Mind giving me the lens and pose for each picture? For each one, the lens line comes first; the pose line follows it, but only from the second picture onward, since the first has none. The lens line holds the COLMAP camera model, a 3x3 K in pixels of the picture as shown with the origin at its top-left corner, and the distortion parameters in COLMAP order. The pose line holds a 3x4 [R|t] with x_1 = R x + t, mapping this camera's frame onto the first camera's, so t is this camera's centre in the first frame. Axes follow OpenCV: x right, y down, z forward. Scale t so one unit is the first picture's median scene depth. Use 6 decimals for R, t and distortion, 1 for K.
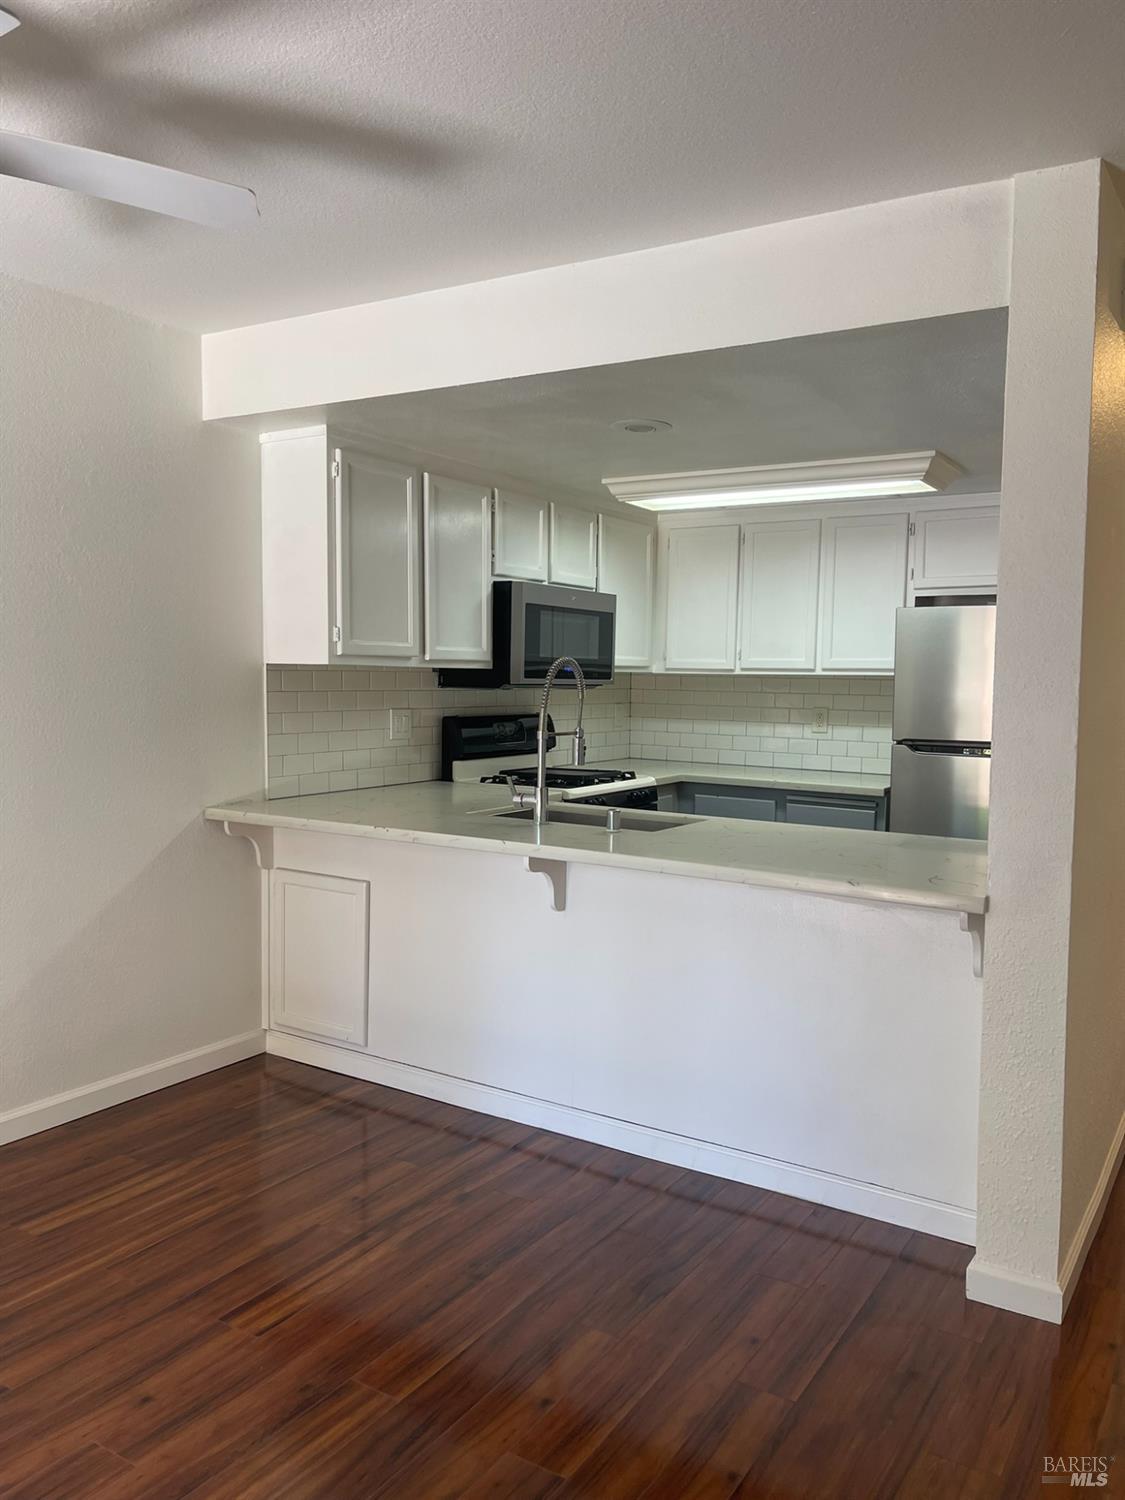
lens RADIAL K [[1151.4, 0, 574.3], [0, 1151.4, 759.2], [0, 0, 1]] dist [0.061961, -0.060005]
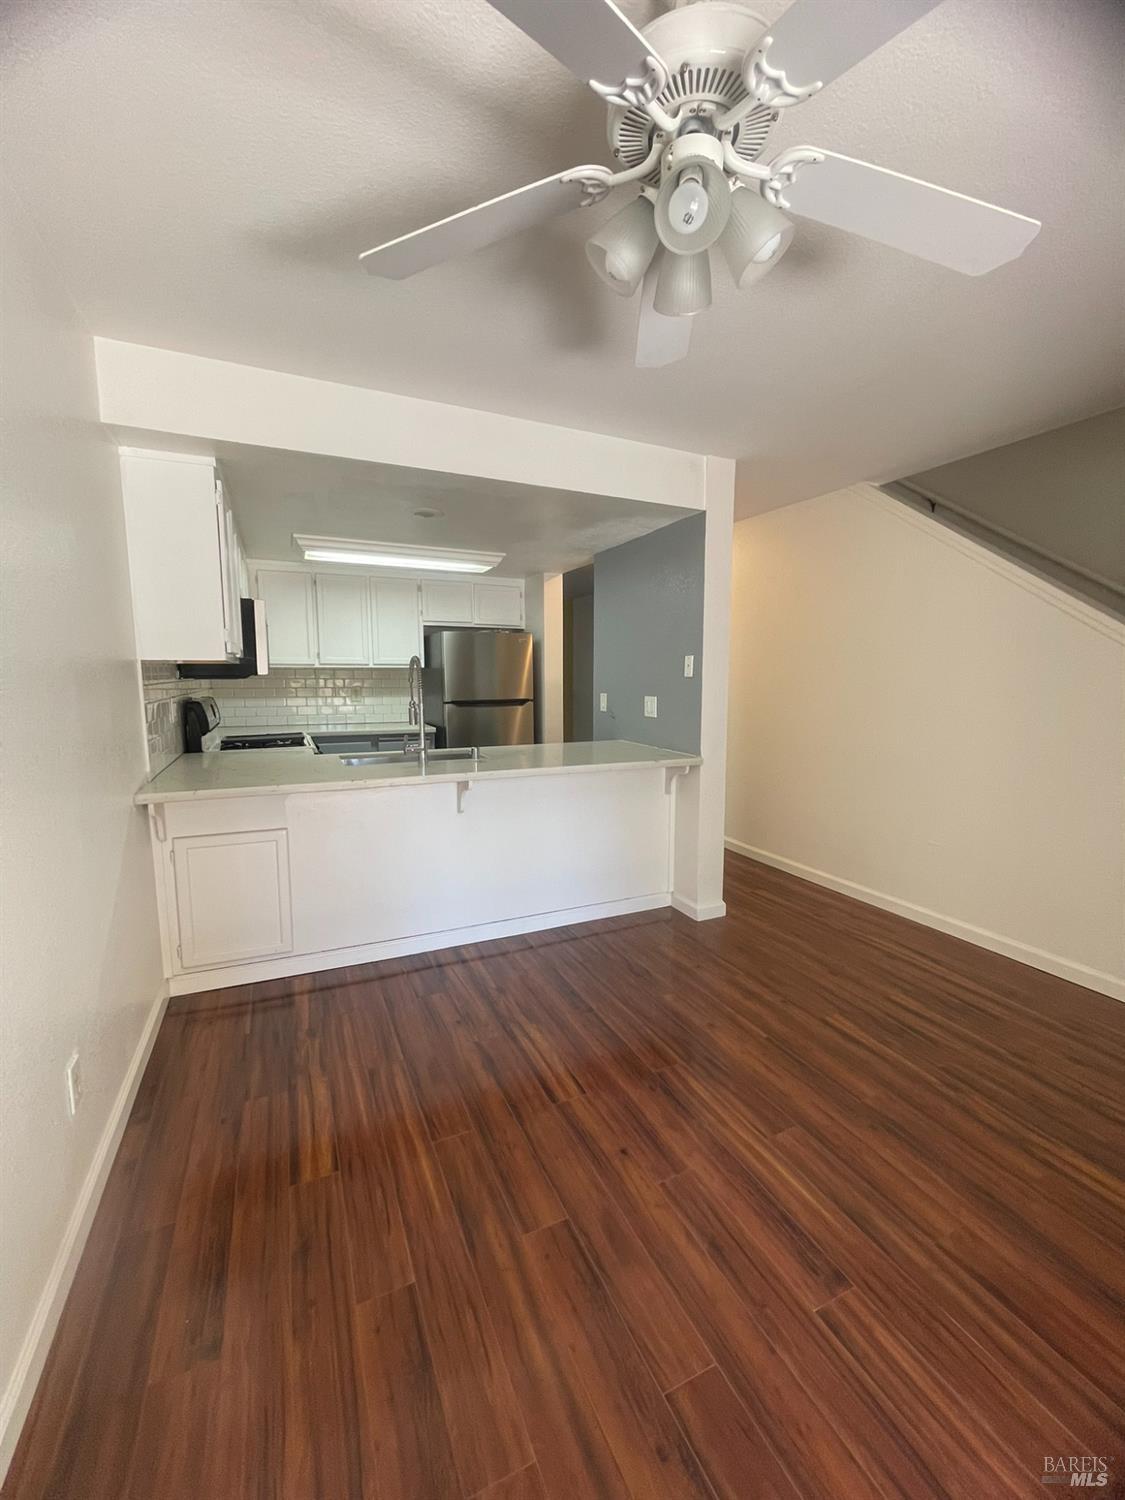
lens RADIAL K [[616.1, 0, 560.8], [0, 616.1, 744.2], [0, 0, 1]] dist [-0.003108, -0.000291]
pose [[0.547143, -0.111783, 0.829542, -0.695565], [0.070580, 0.993674, 0.087348, -0.032692], [-0.834058, 0.010757, 0.551571, 0.431931]]
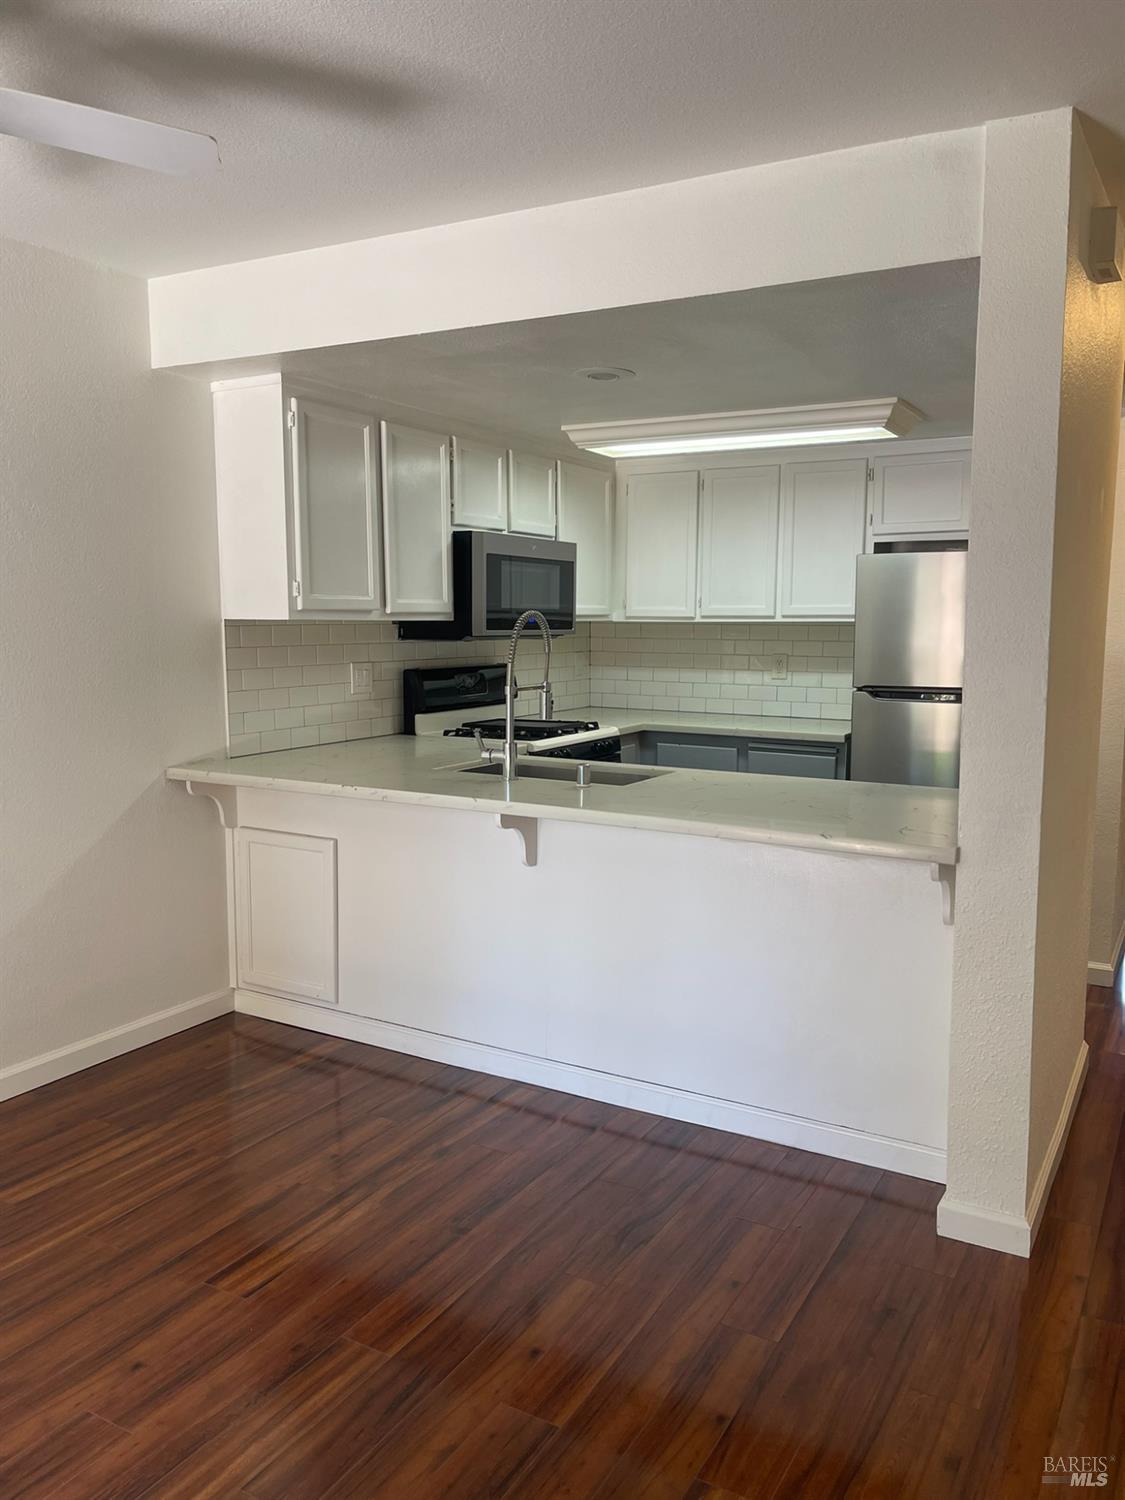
lens RADIAL K [[1151.4, 0, 573.3], [0, 1151.4, 749.7], [0, 0, 1]] dist [0.061961, -0.060005]
pose [[0.998978, -0.016811, 0.041961, -0.017640], [0.015022, 0.998980, 0.042590, -0.012404], [-0.042634, -0.041916, 0.998211, 0.003180]]
